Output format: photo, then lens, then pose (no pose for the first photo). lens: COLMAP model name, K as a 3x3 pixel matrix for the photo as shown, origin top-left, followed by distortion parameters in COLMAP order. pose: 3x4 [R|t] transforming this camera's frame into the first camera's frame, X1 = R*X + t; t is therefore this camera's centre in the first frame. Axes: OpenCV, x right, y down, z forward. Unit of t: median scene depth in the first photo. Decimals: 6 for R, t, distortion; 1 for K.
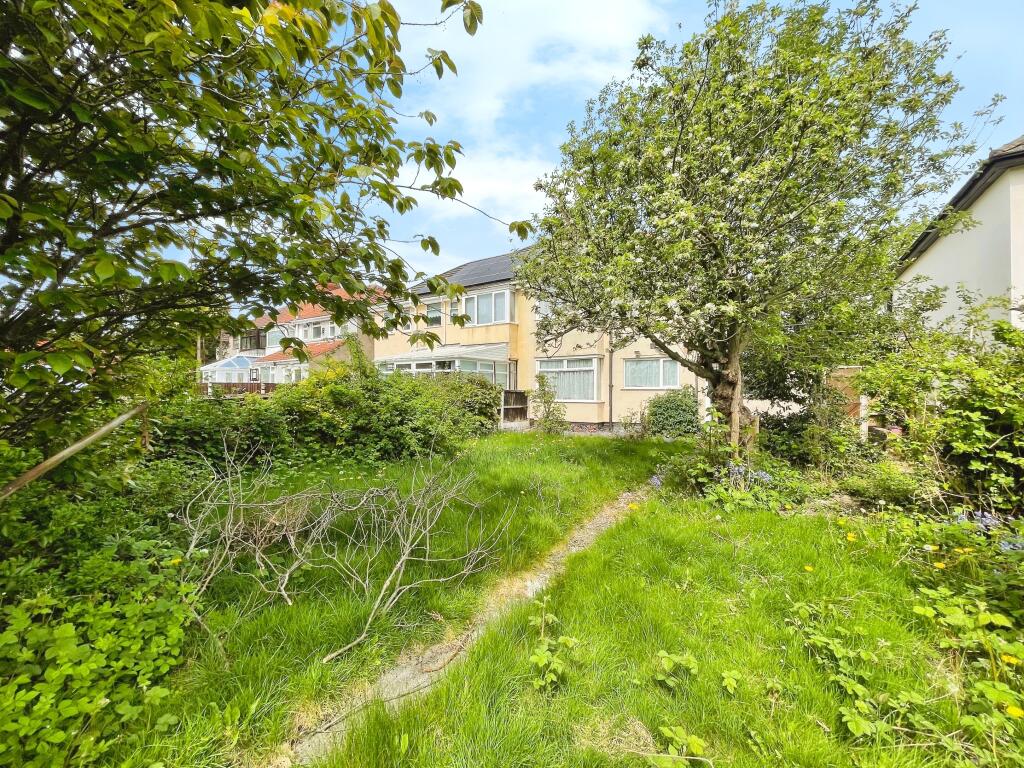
lens RADIAL K [[415.1, 0, 512.0], [0, 415.1, 384.0], [0, 0, 1]] dist [0.000431, -0.000043]
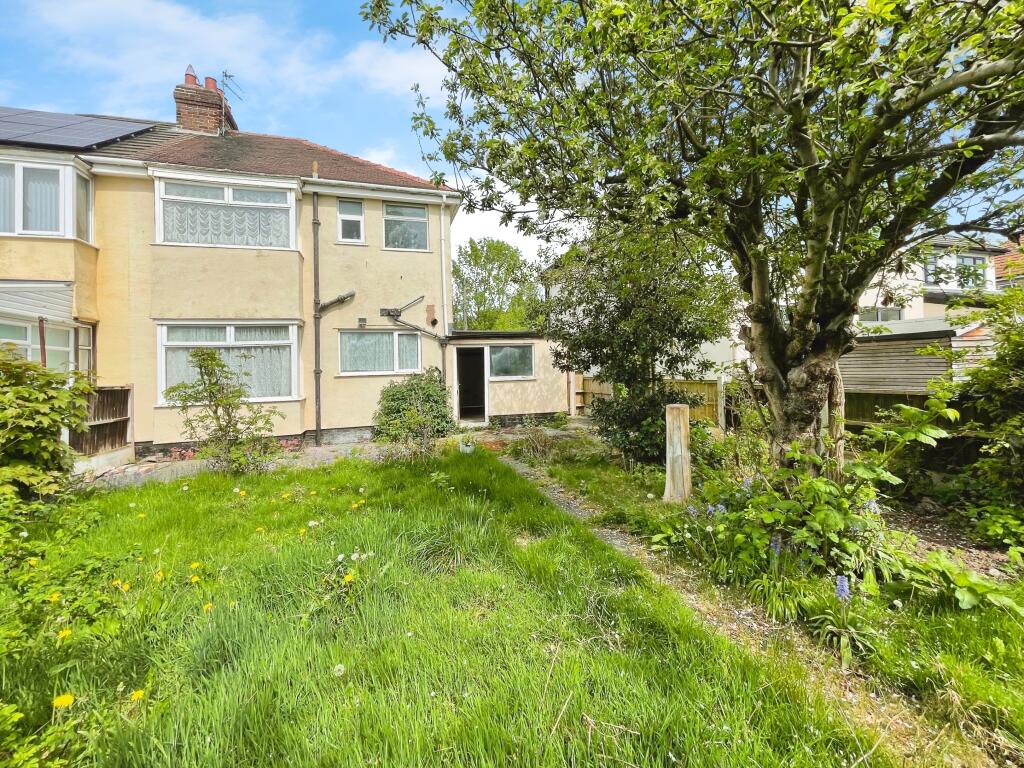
lens RADIAL K [[418.1, 0, 513.8], [0, 418.1, 359.6], [0, 0, 1]] dist [-0.001244, -0.000598]
pose [[0.633078, 0.000601, 0.774088, -0.063499], [0.022468, 0.999564, -0.019151, 0.005385], [-0.773762, 0.029516, 0.632789, 0.370919]]
